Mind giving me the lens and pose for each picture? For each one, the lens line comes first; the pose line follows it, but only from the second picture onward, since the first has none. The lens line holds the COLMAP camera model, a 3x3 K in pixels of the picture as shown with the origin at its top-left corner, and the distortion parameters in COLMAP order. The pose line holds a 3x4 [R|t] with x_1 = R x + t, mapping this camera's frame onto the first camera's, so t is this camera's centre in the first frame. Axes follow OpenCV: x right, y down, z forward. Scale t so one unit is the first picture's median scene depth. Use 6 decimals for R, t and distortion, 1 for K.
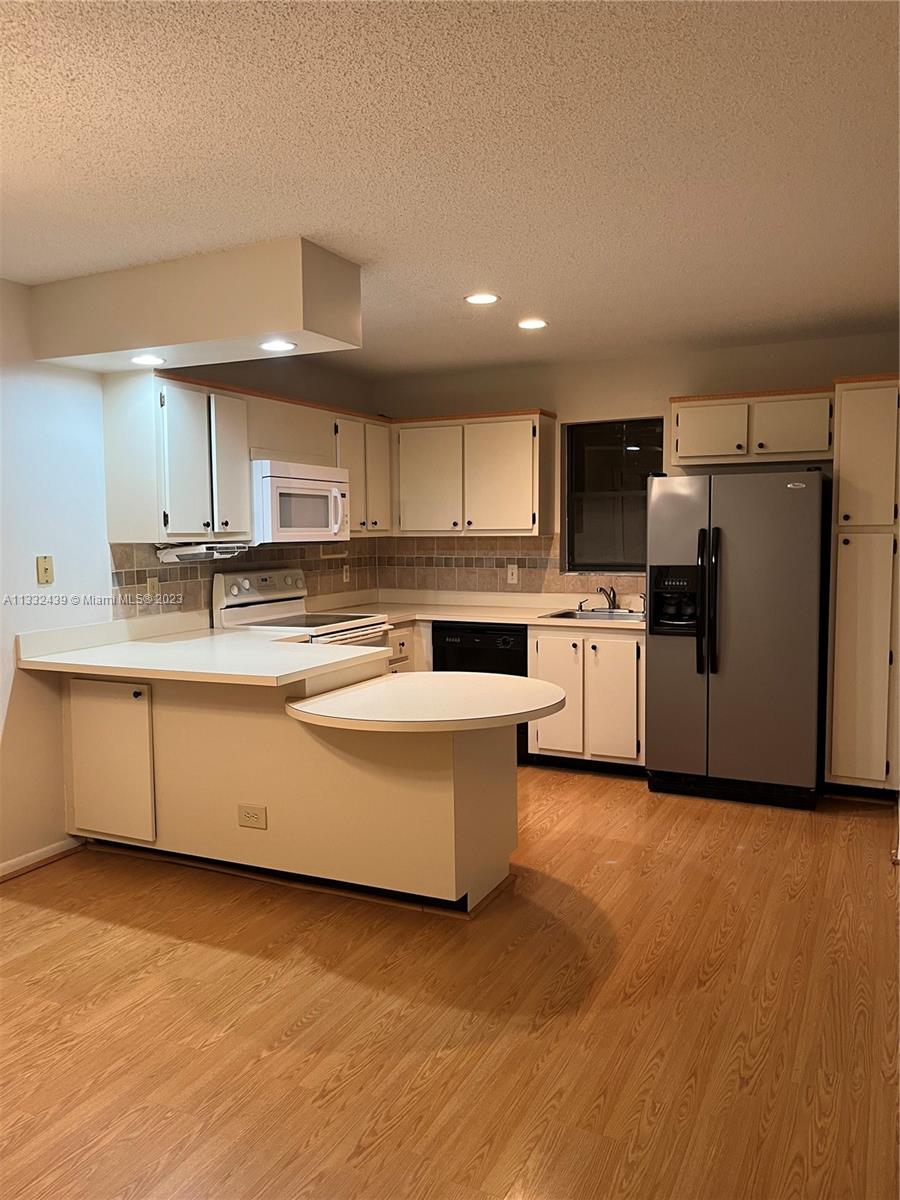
lens RADIAL K [[896.9, 0, 437.2], [0, 896.9, 606.5], [0, 0, 1]] dist [0.060173, -0.082214]
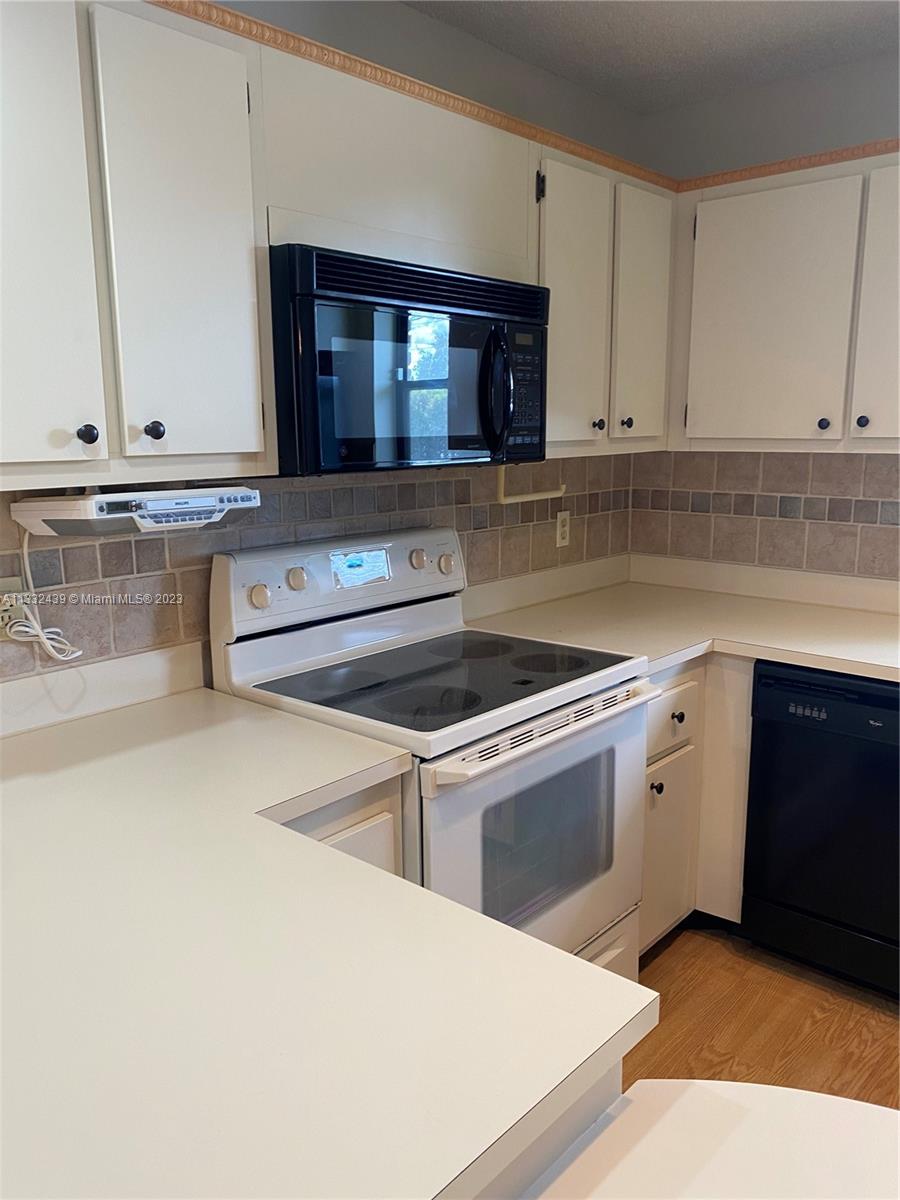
lens RADIAL K [[896.9, 0, 437.2], [0, 896.9, 606.5], [0, 0, 1]] dist [0.060173, -0.082214]
pose [[0.959853, 0.055964, -0.274865, -0.039802], [-0.023569, 0.992521, 0.119779, -0.065675], [0.279512, -0.108492, 0.953993, 0.657710]]
